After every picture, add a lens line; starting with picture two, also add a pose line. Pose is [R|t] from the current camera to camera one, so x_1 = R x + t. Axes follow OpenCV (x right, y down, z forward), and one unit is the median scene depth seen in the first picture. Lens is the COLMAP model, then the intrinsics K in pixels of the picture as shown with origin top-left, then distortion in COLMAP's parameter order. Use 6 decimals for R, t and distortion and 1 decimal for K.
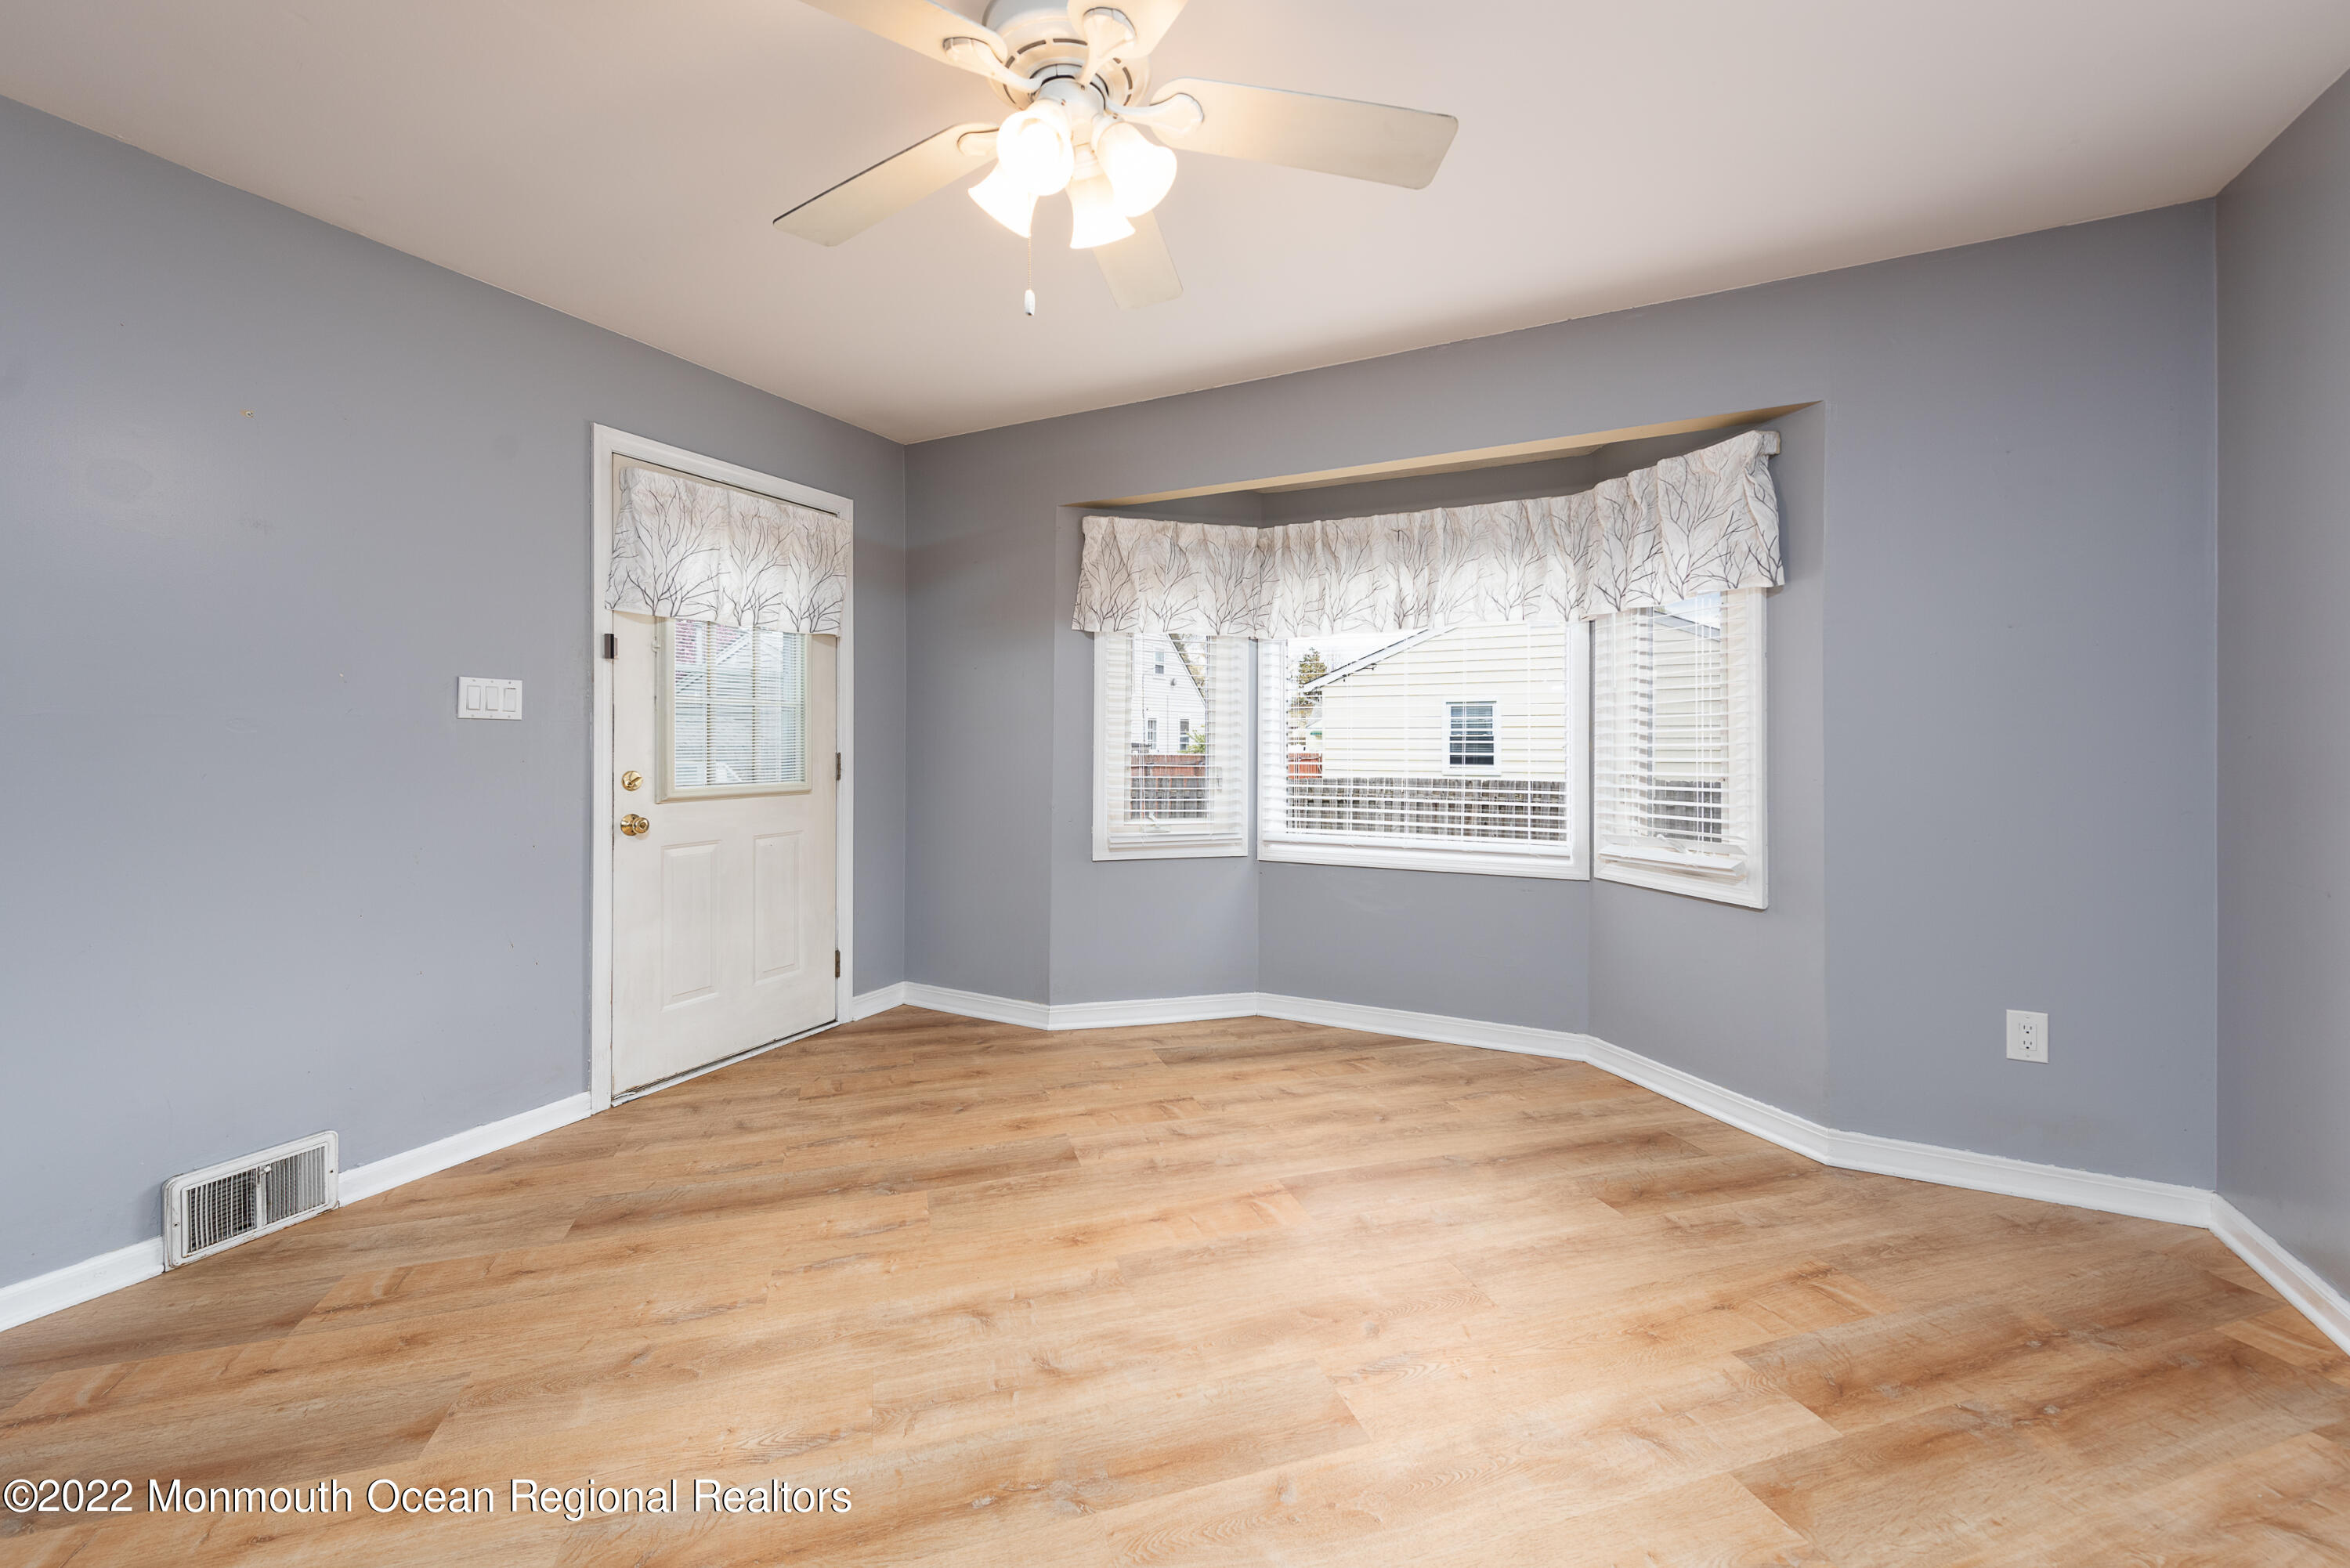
lens RADIAL K [[936.1, 0, 1152.7], [0, 936.1, 749.9], [0, 0, 1]] dist [0.013923, -0.003225]
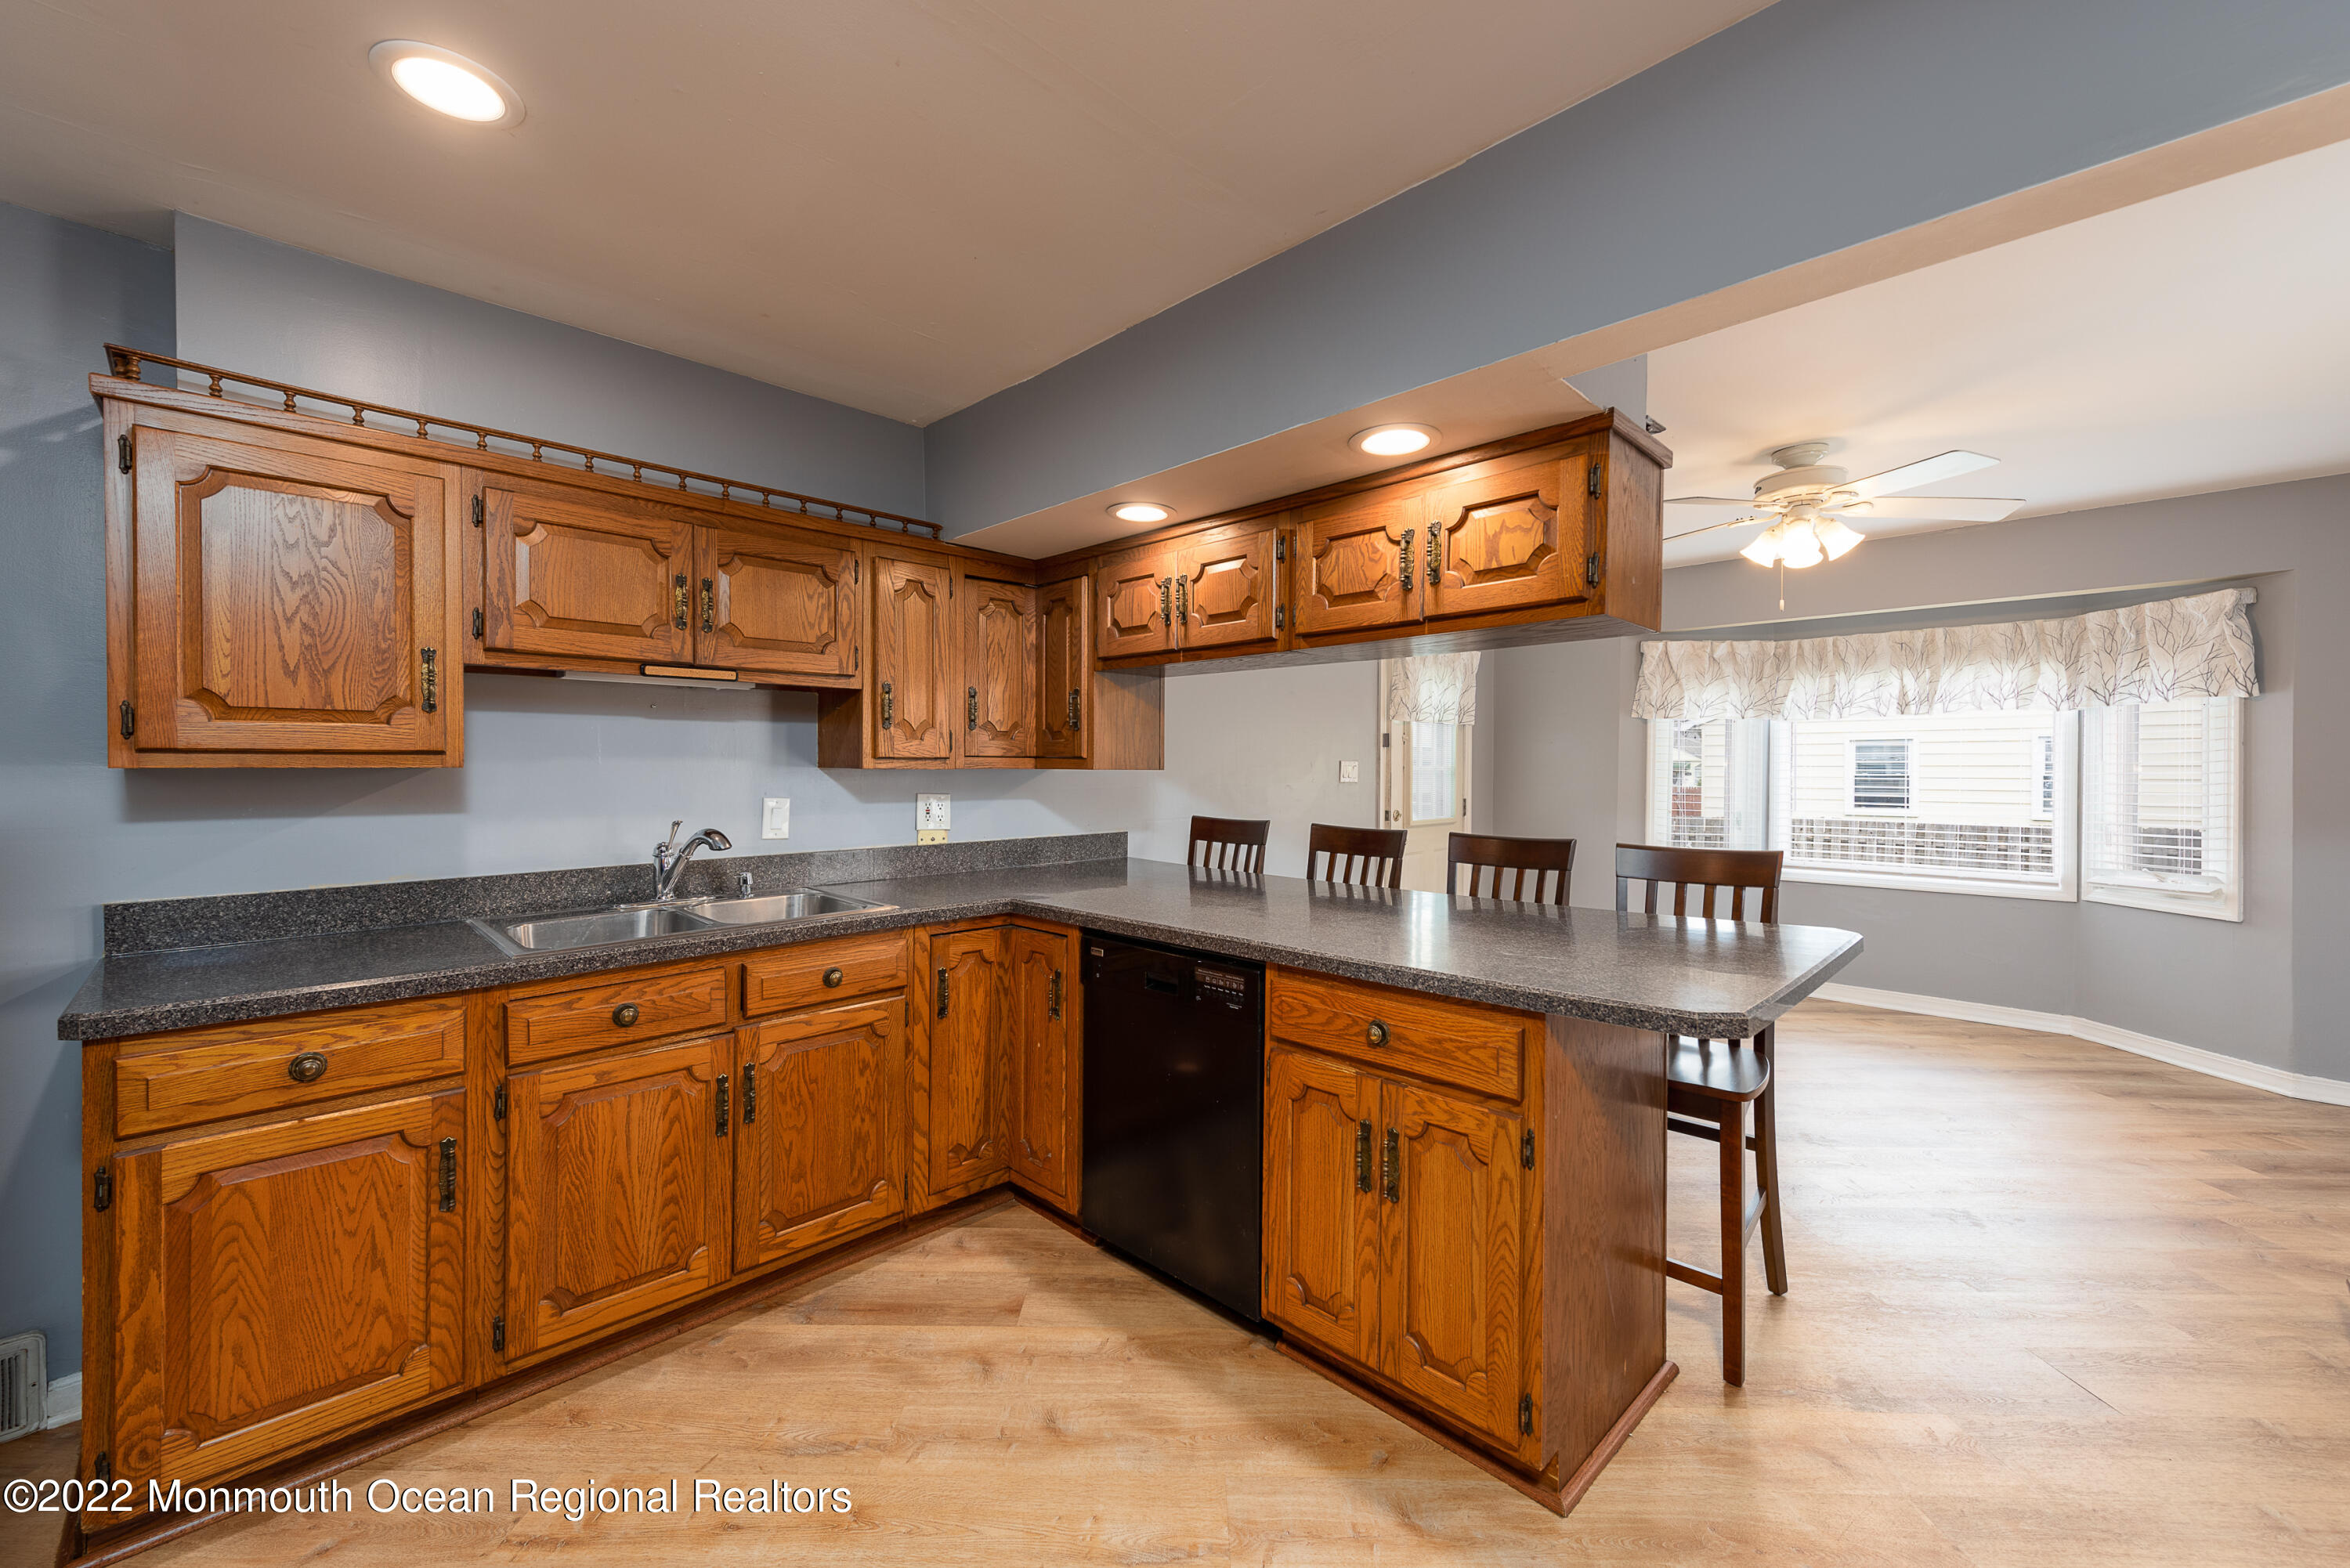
lens RADIAL K [[920.7, 0, 1164.3], [0, 920.7, 782.6], [0, 0, 1]] dist [0.014322, -0.003616]
pose [[0.953821, 0.005058, -0.300332, -0.393875], [-0.003560, 0.999978, 0.005534, -0.035710], [0.300354, -0.004209, 0.953819, -0.685048]]
